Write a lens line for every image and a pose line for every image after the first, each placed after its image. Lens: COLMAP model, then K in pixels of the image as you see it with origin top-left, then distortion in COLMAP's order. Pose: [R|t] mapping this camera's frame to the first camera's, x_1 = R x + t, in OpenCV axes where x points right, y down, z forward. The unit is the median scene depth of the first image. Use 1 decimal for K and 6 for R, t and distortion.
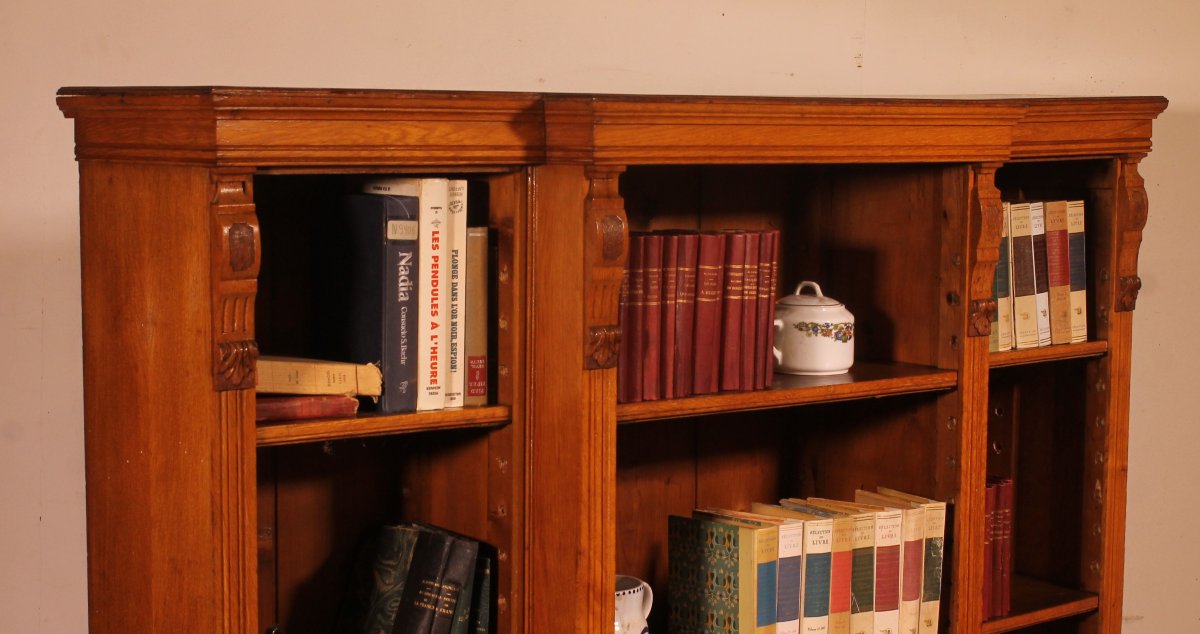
lens RADIAL K [[2257.1, 0, 510.2], [0, 2257.1, 318.4], [0, 0, 1]] dist [-0.042485, 0.115644]
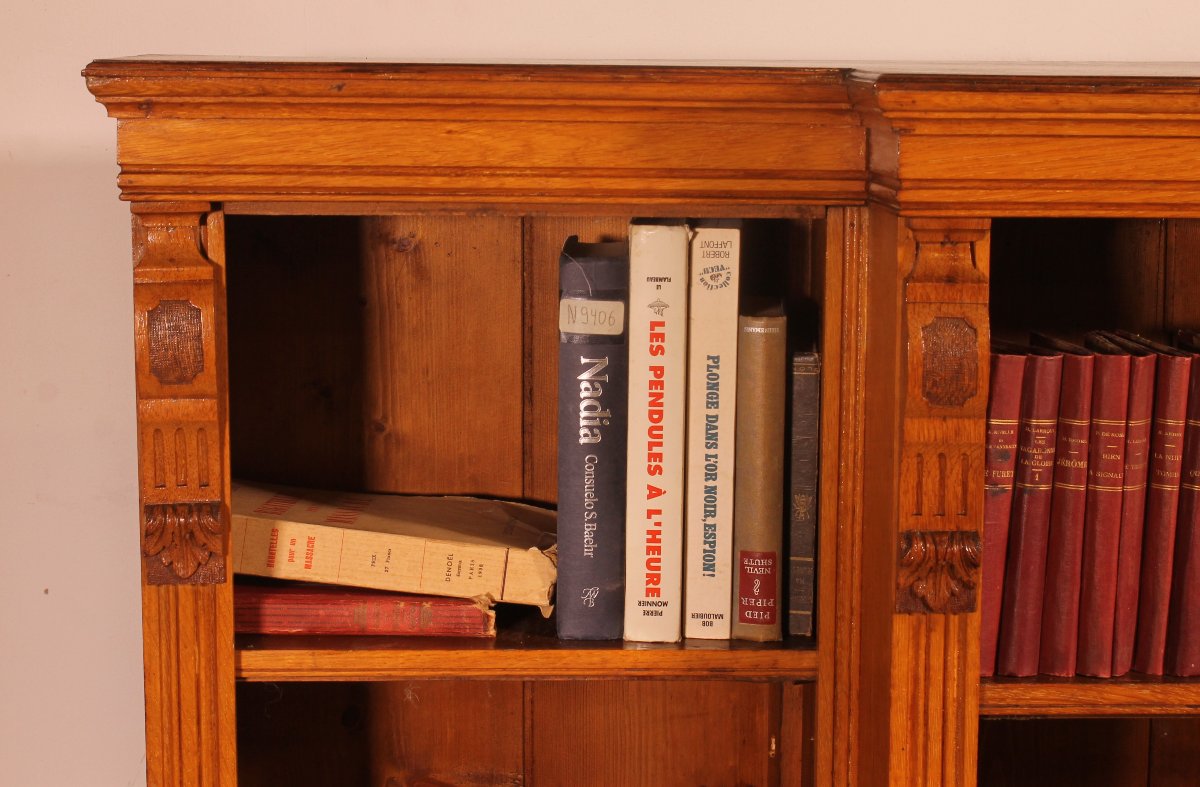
lens RADIAL K [[2316.9, 0, 524.4], [0, 2316.9, 322.9], [0, 0, 1]] dist [-0.002062, -0.054194]
pose [[0.799638, 0.076379, -0.595605, 0.273271], [-0.056027, 0.997041, 0.052638, -0.065662], [0.597863, -0.008722, 0.801551, 0.528544]]
